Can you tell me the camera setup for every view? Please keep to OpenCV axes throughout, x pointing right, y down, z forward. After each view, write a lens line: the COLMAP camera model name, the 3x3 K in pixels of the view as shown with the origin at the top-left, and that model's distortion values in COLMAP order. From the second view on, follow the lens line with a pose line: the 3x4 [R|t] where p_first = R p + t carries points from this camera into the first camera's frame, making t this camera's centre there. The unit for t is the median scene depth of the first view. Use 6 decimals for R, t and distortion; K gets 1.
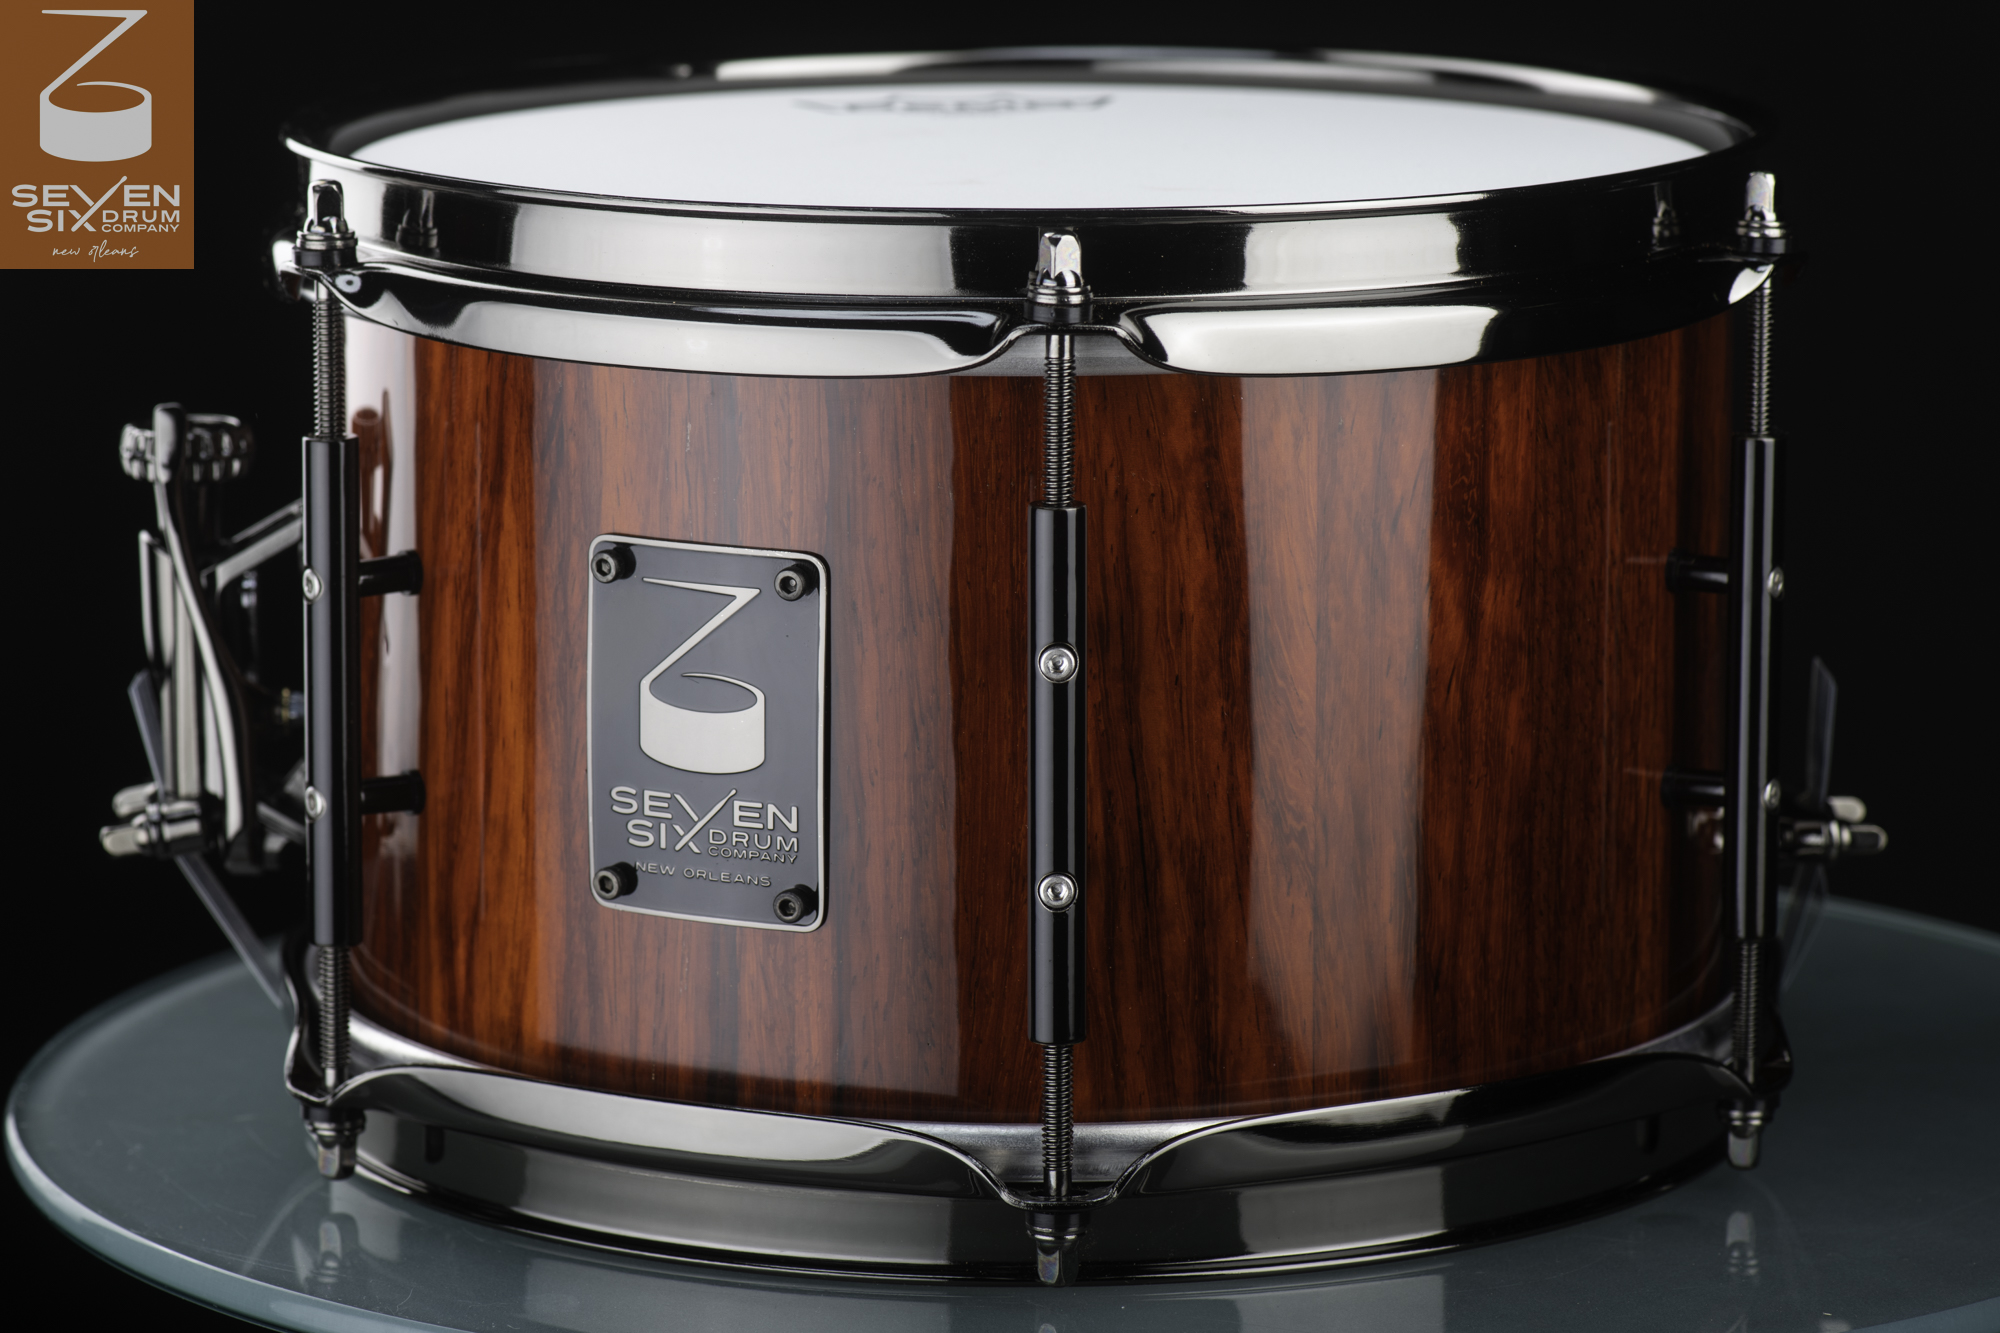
lens RADIAL K [[5758.7, 0, 1000.0], [0, 5758.7, 666.5], [0, 0, 1]] dist [-0.090486, 0.872394]
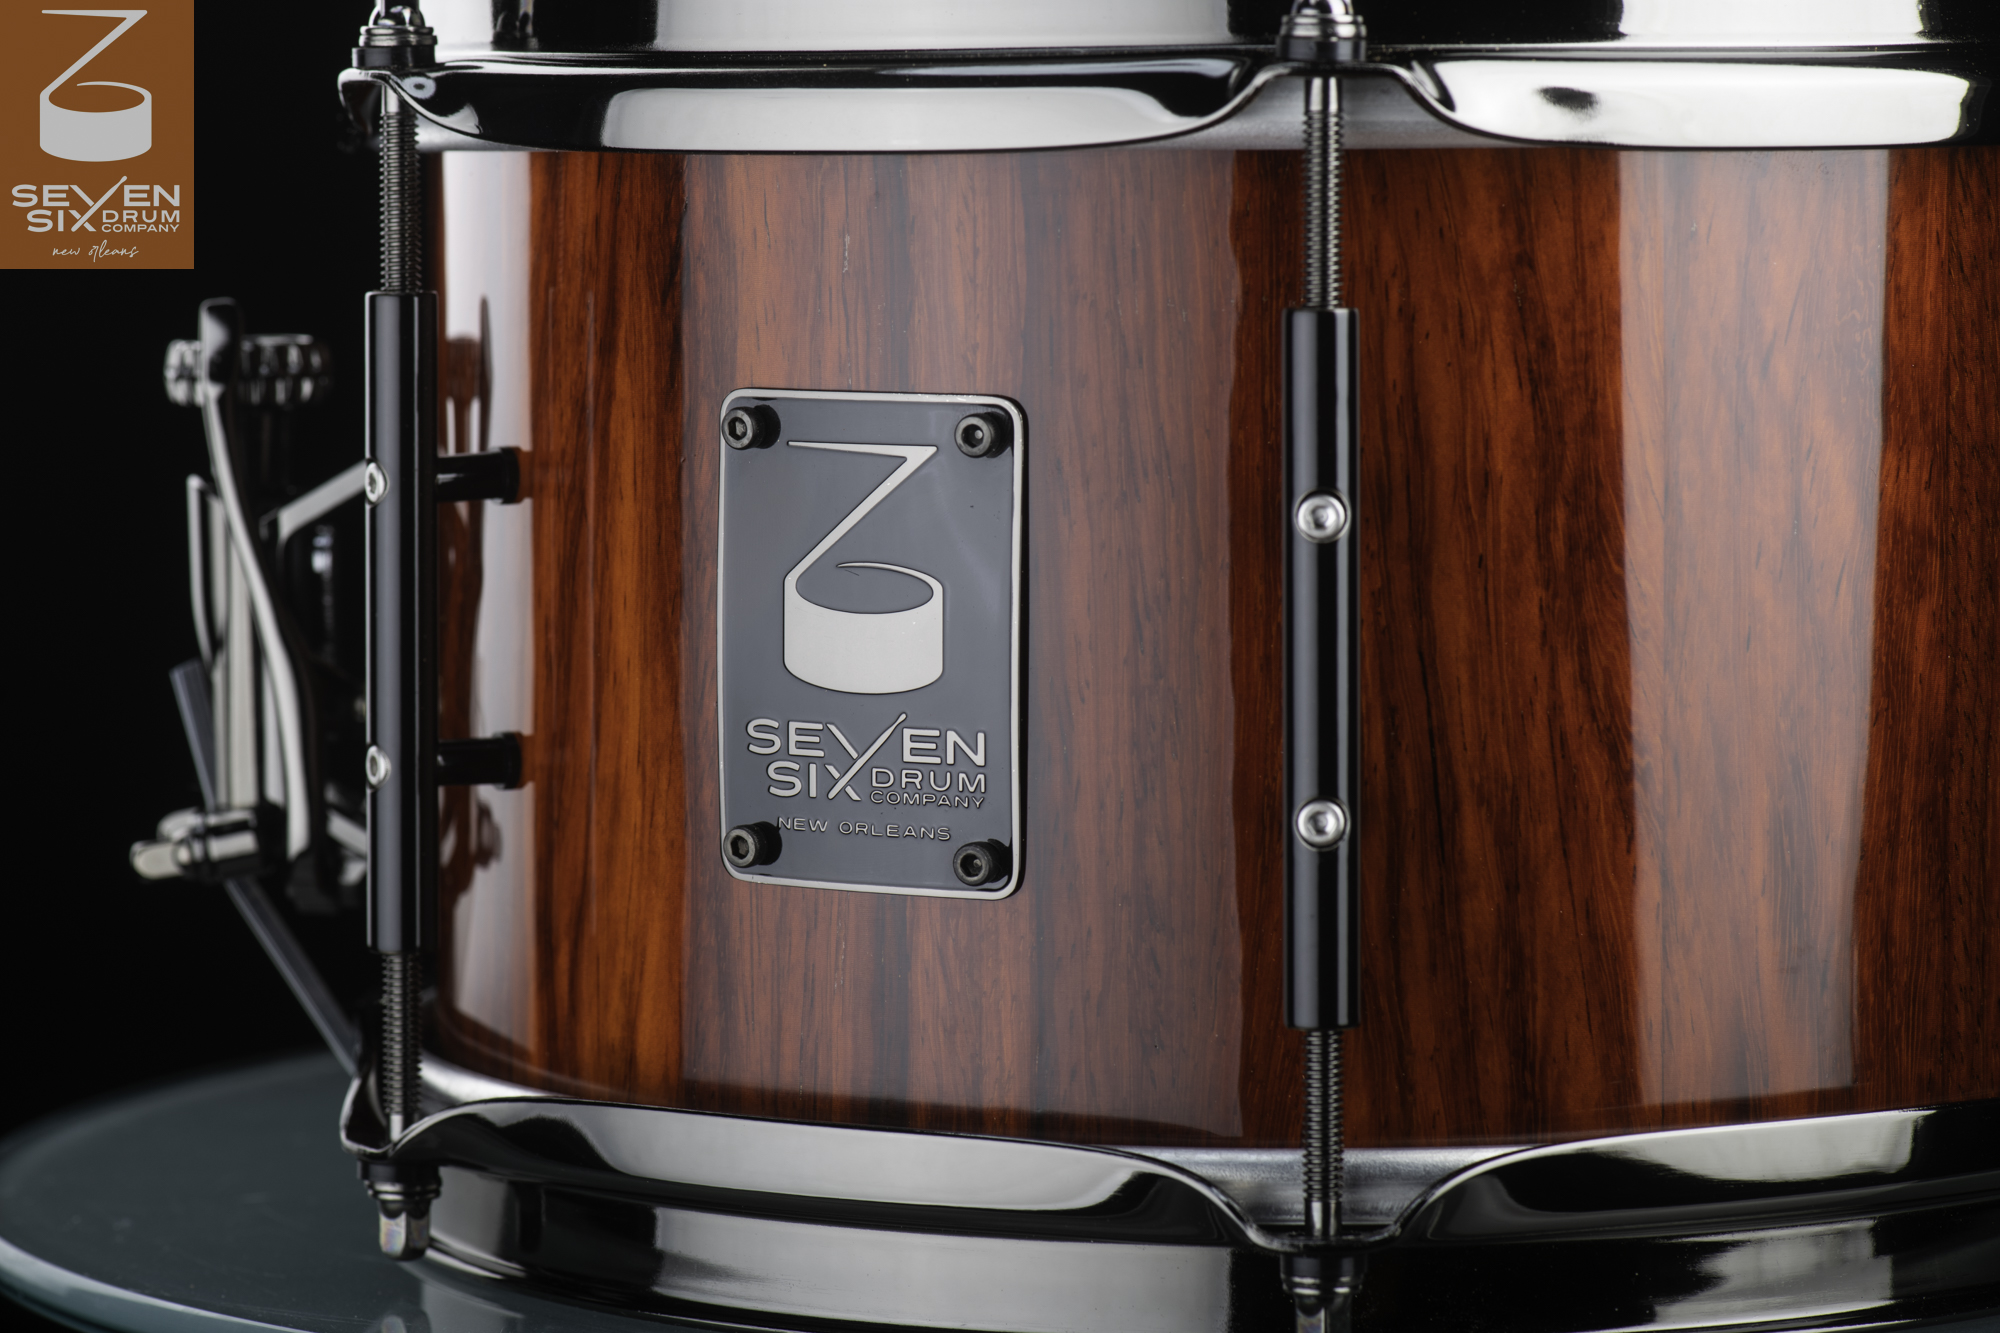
lens RADIAL K [[5758.7, 0, 1000.0], [0, 5758.7, 666.5], [0, 0, 1]] dist [-0.090486, 0.872394]
pose [[0.998244, -0.000129, -0.059234, 0.012118], [-0.005721, 0.995113, -0.098577, 0.090500], [0.058958, 0.098743, 0.993365, 0.236043]]
